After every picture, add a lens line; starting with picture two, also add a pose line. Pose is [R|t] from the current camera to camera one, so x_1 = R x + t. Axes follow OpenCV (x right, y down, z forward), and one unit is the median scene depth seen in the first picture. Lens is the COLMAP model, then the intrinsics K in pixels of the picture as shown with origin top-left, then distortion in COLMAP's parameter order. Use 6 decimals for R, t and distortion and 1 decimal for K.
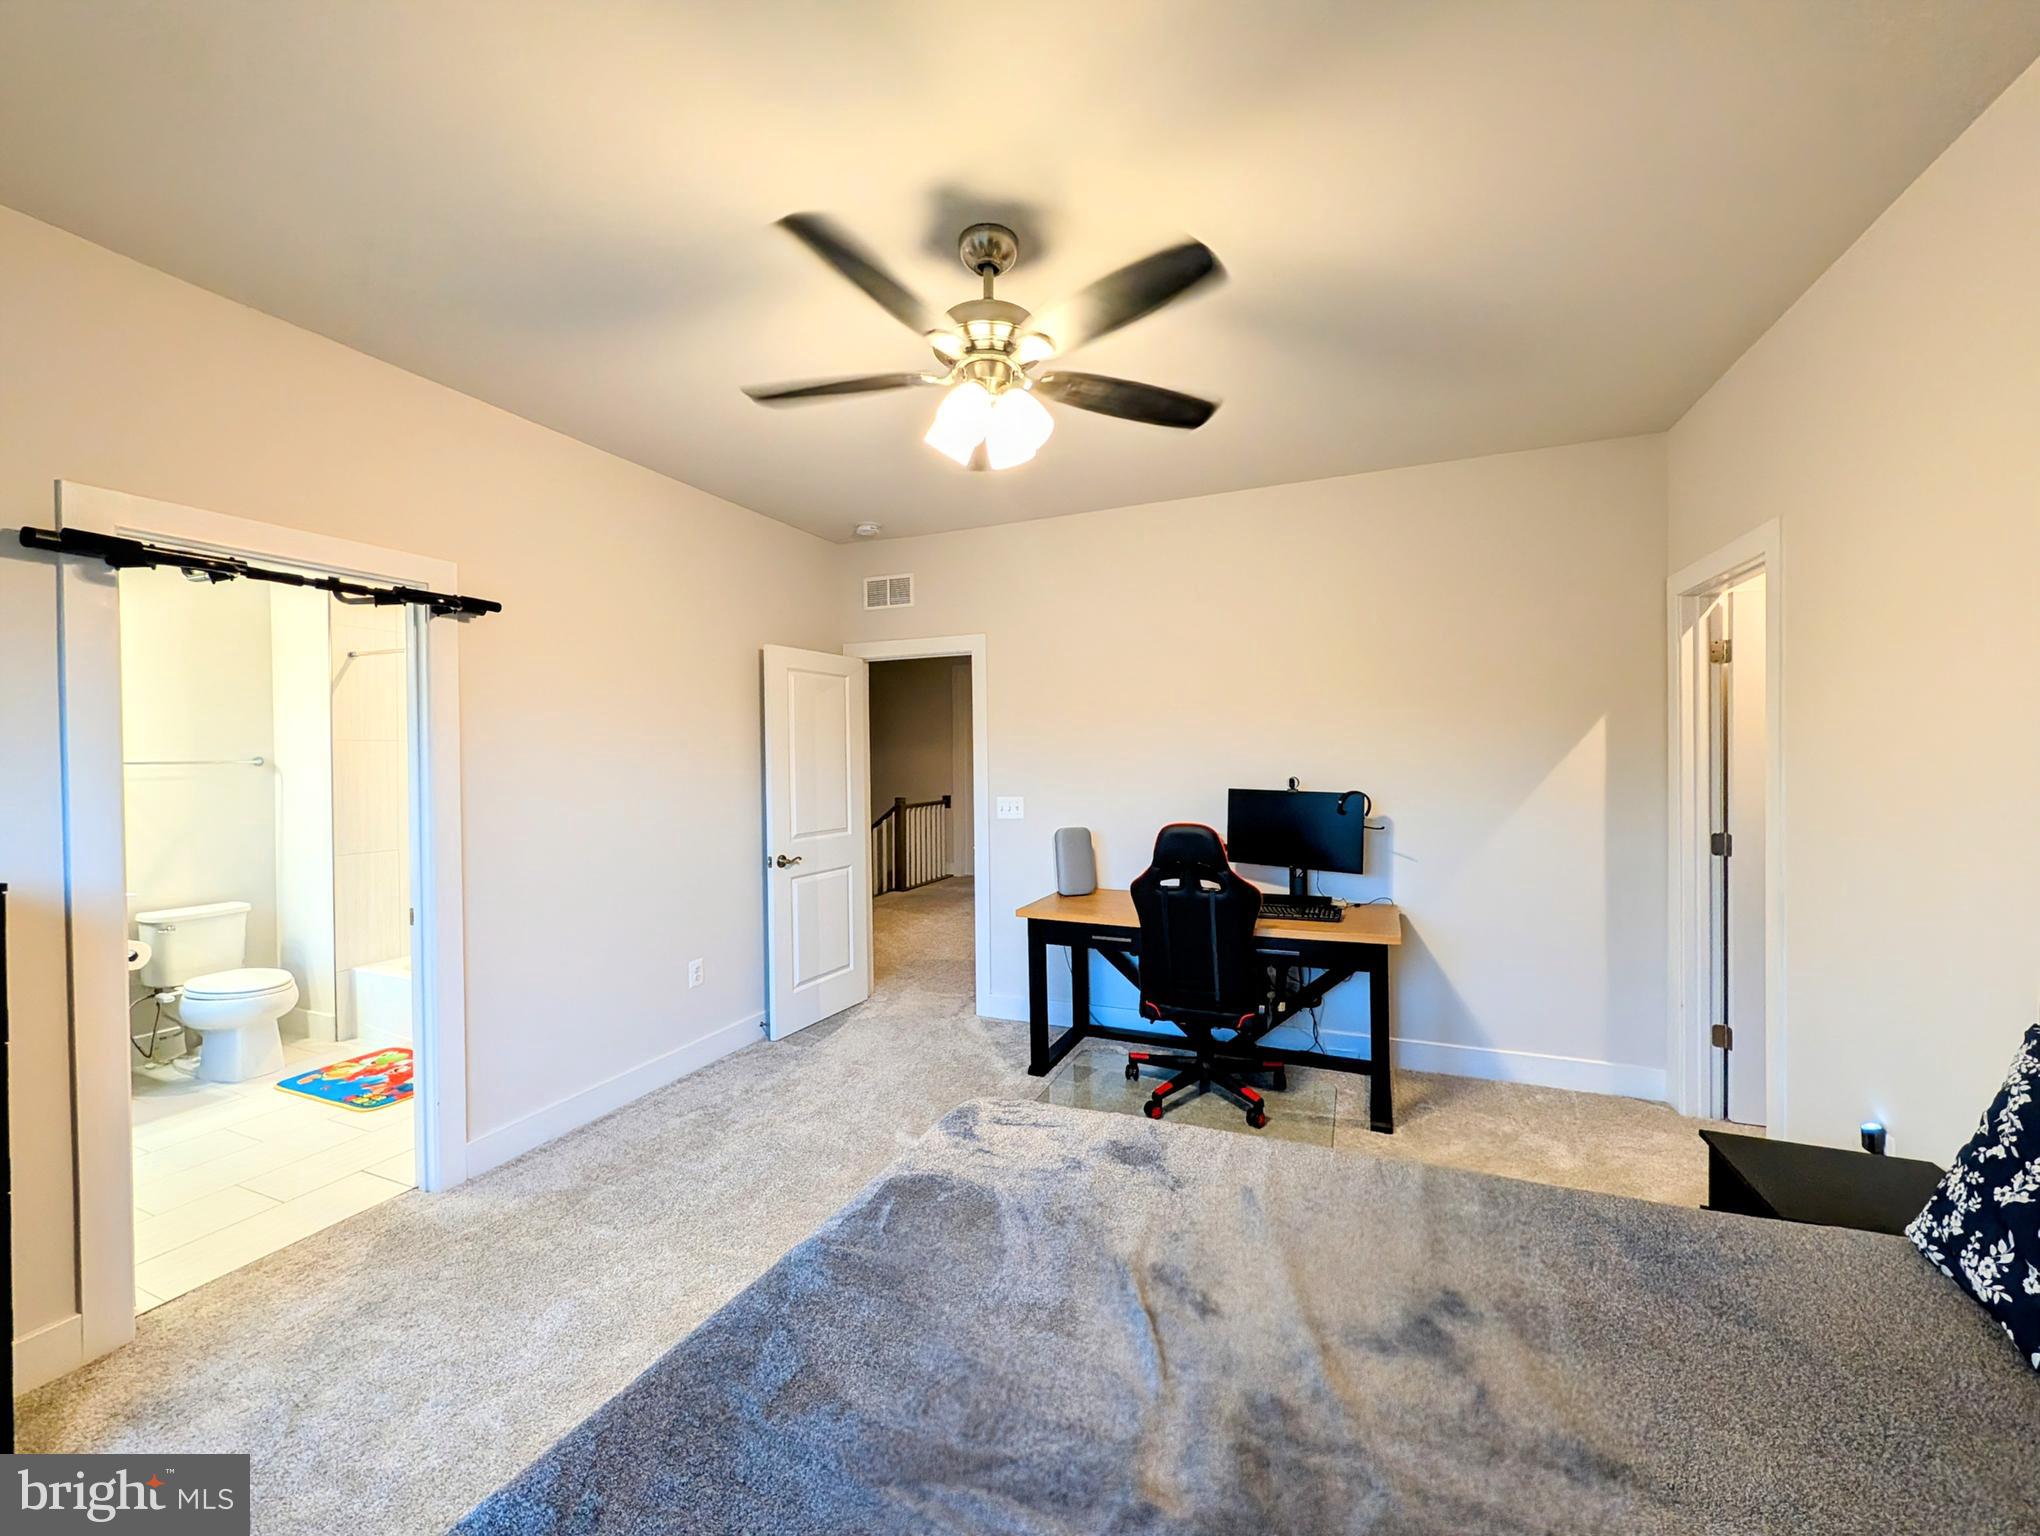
lens RADIAL K [[787.3, 0, 1021.3], [0, 787.3, 765.2], [0, 0, 1]] dist [0.000221, -0.000016]
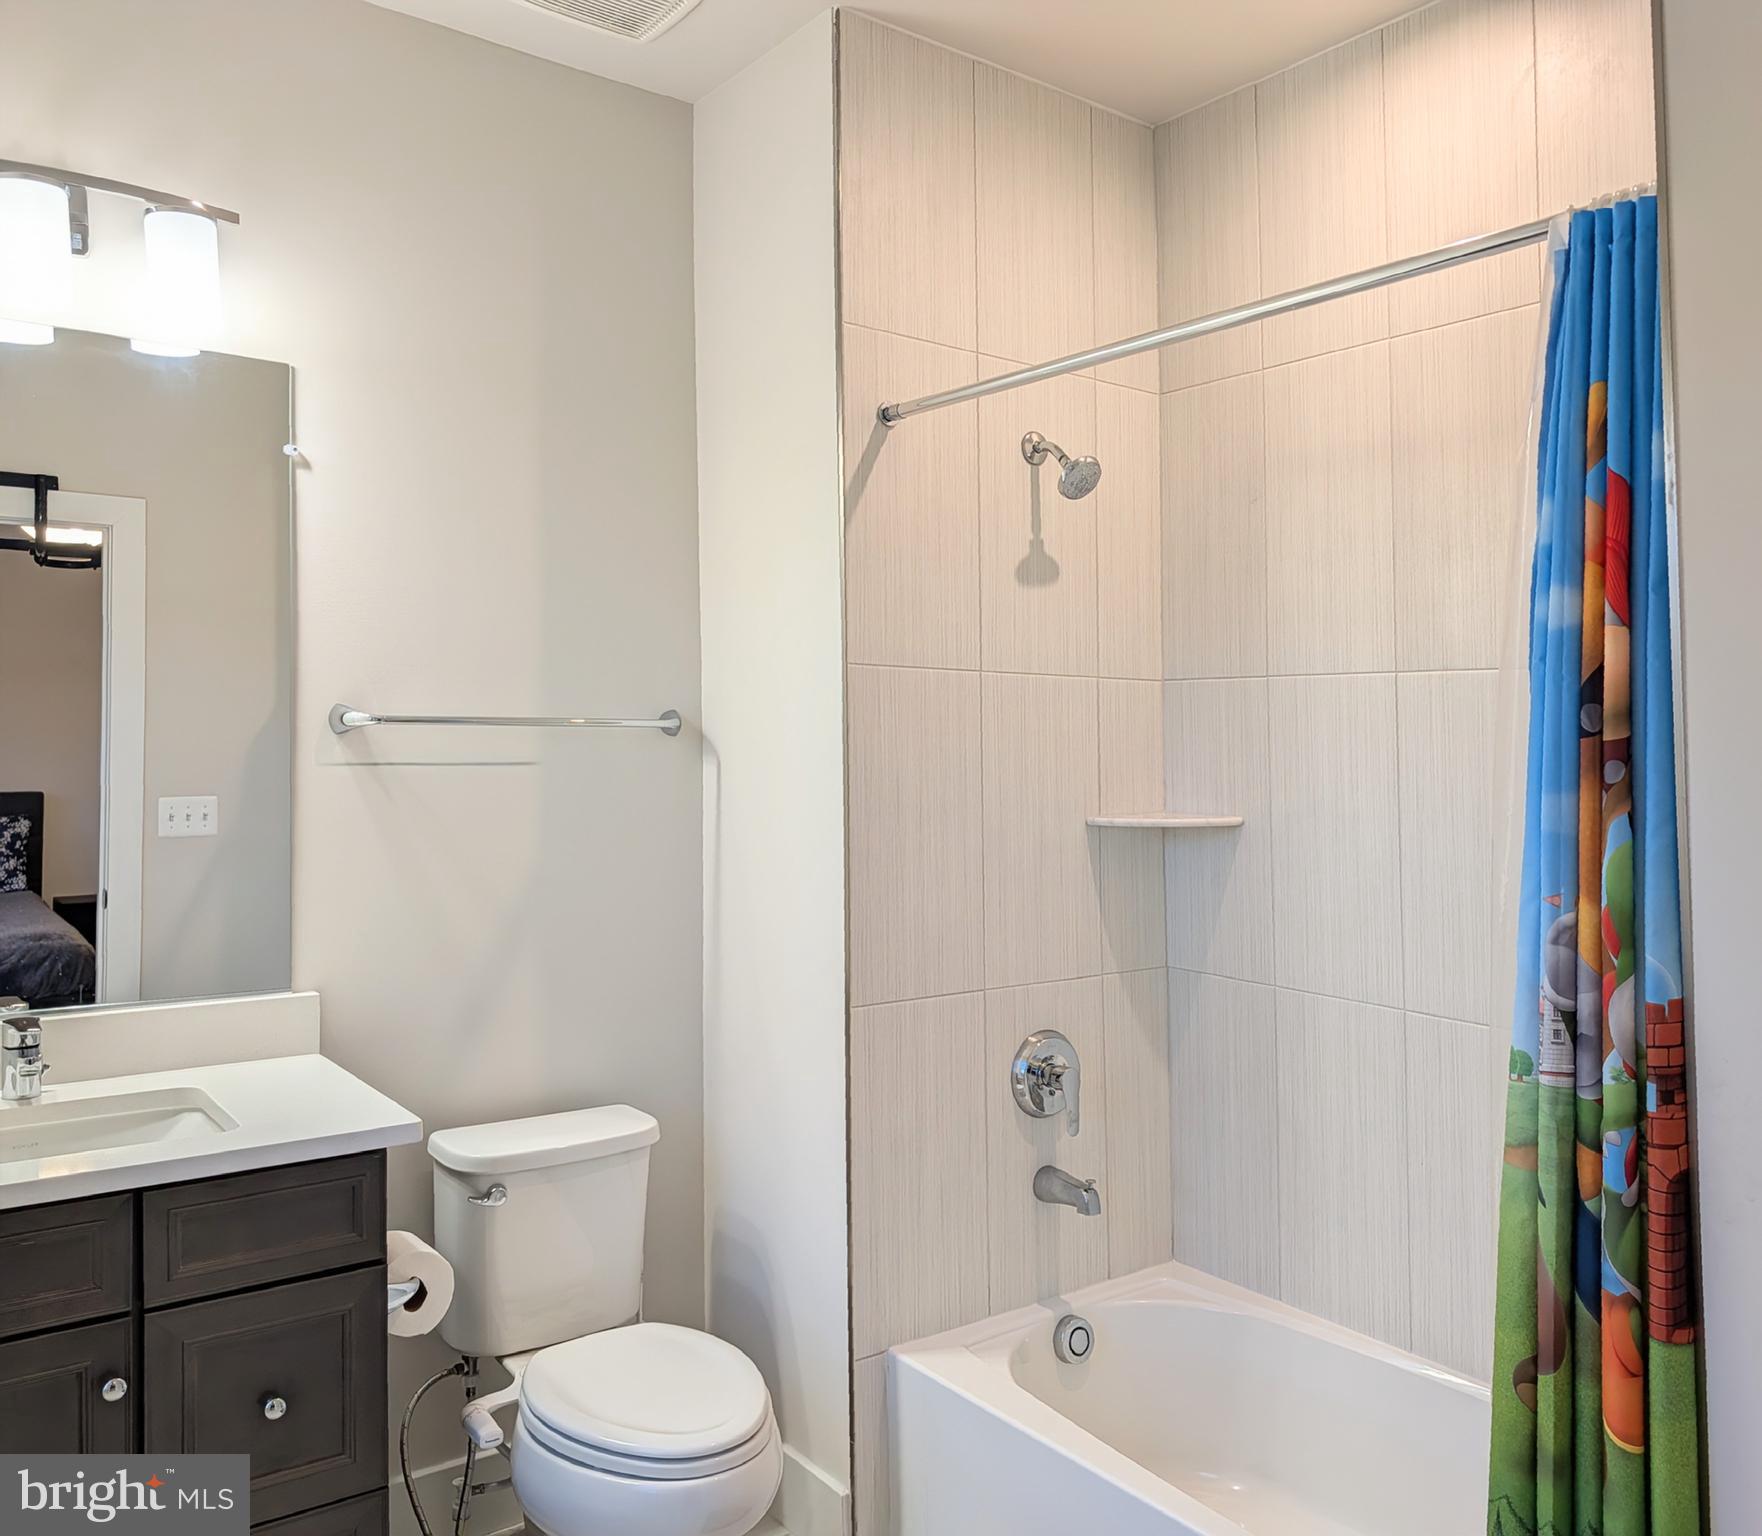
lens RADIAL K [[1534.1, 0, 900.5], [0, 1534.1, 697.8], [0, 0, 1]] dist [0.011866, 0.001458]
pose [[0.823983, 0.009947, -0.566527, -0.484691], [-0.012318, 0.999924, -0.000359, -0.020676], [0.566481, 0.007275, 0.824043, 0.476824]]
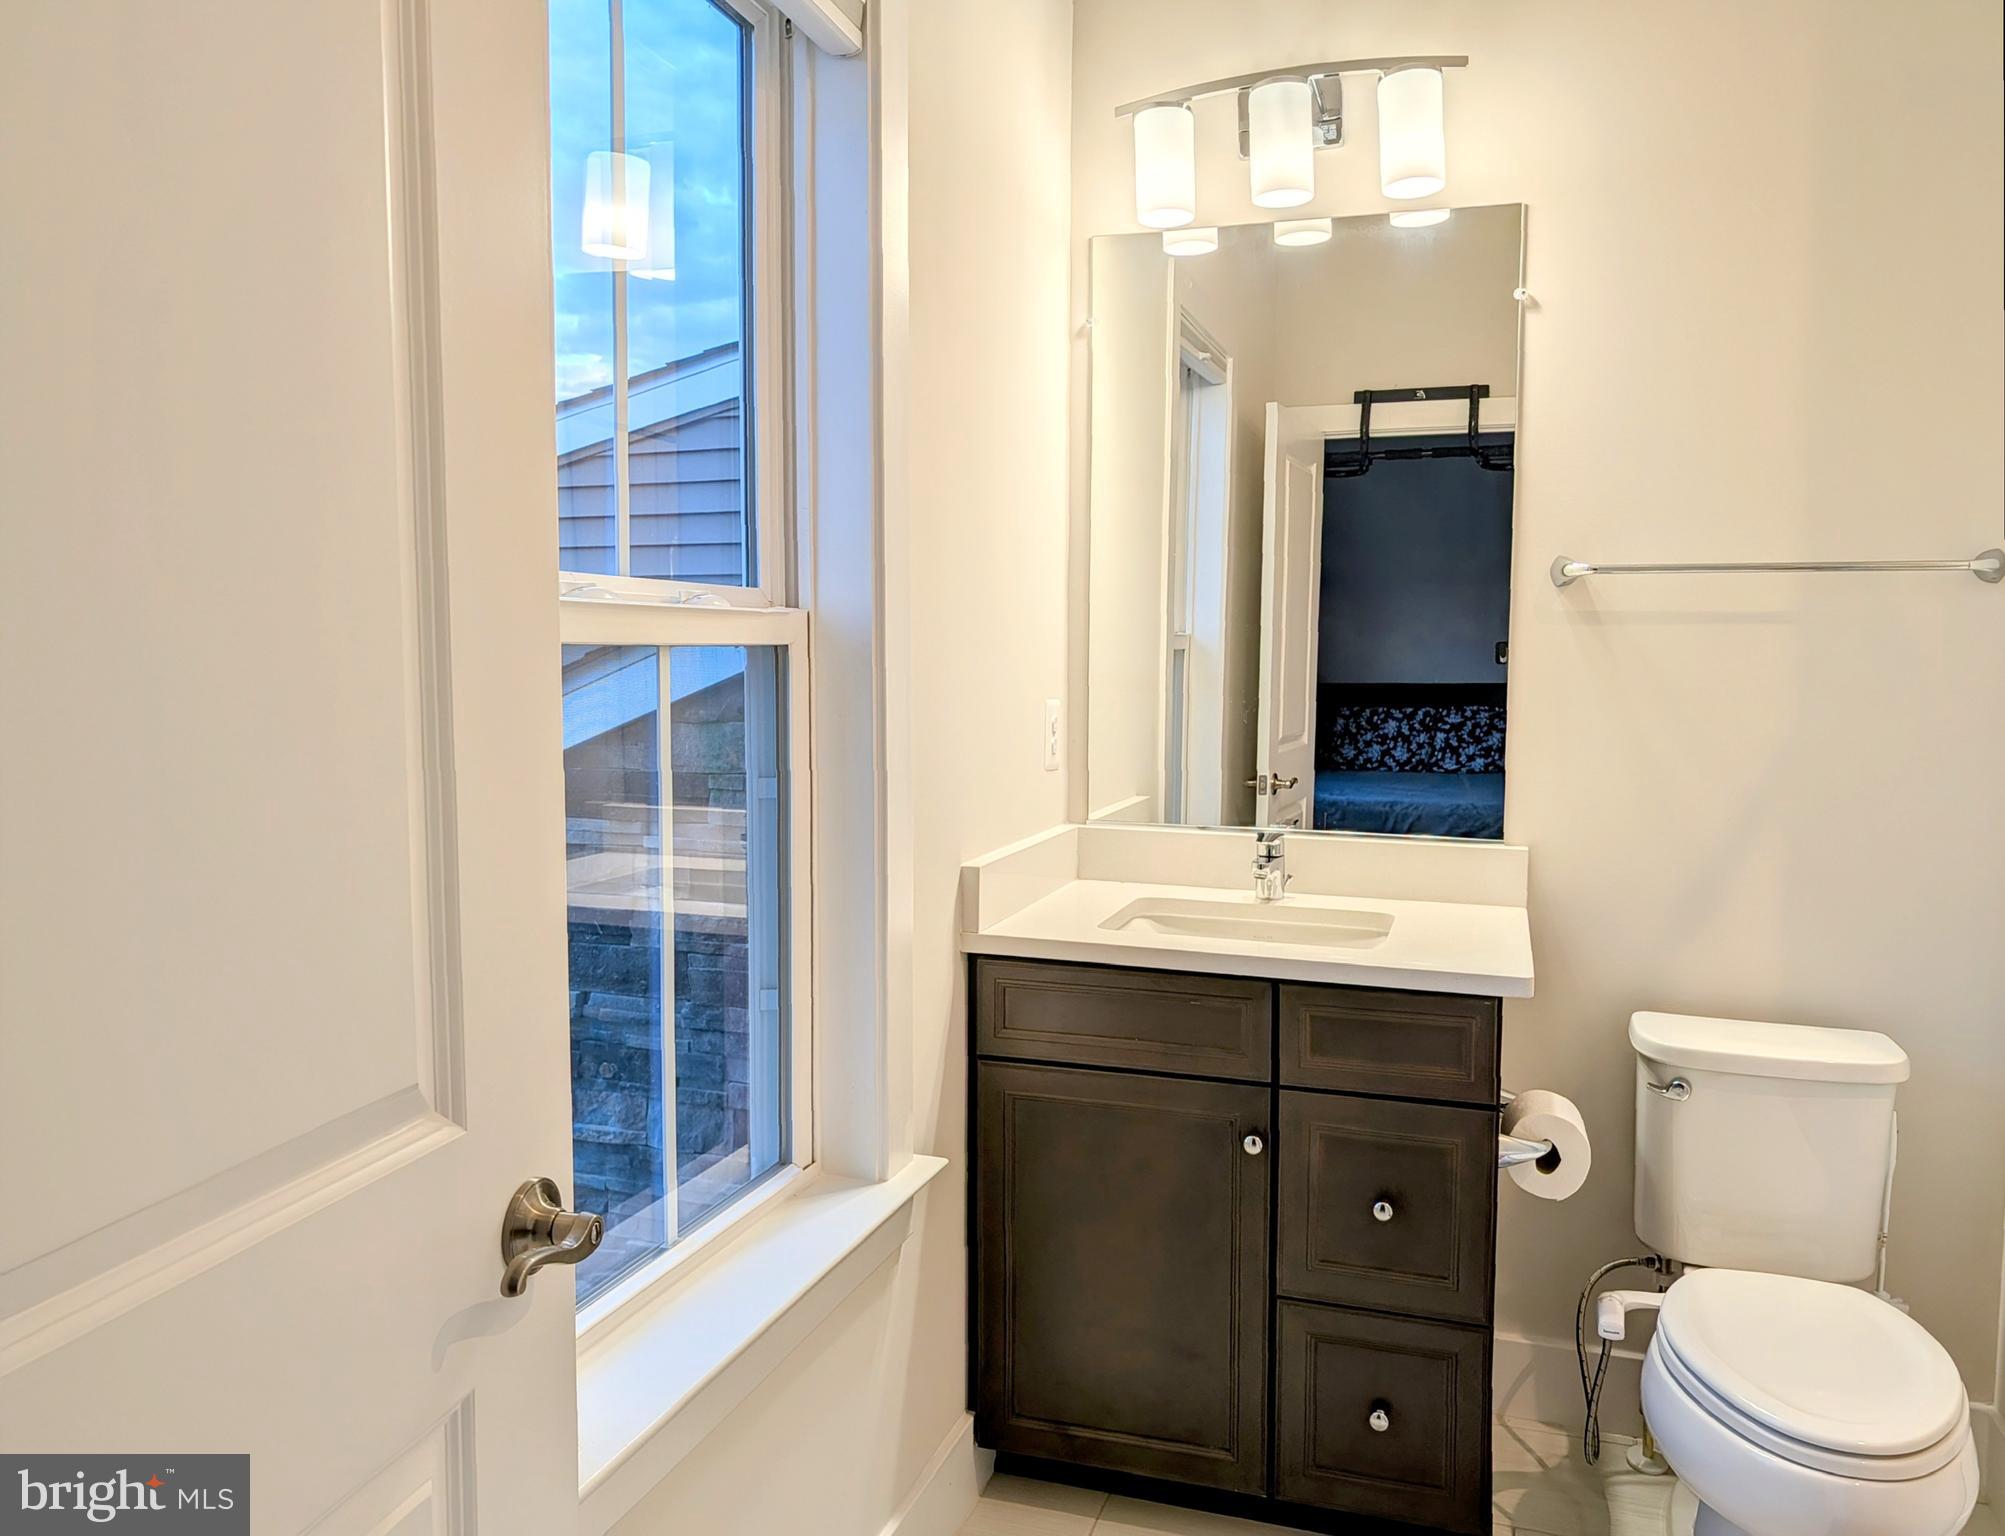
lens RADIAL K [[1444.0, 0, 1000.8], [0, 1444.0, 767.4], [0, 0, 1]] dist [0.023394, 0.001372]
pose [[0.015210, 0.101120, -0.994758, -0.453759], [-0.000744, 0.994874, 0.101120, 0.012325], [0.999884, -0.000798, 0.015207, 0.646353]]
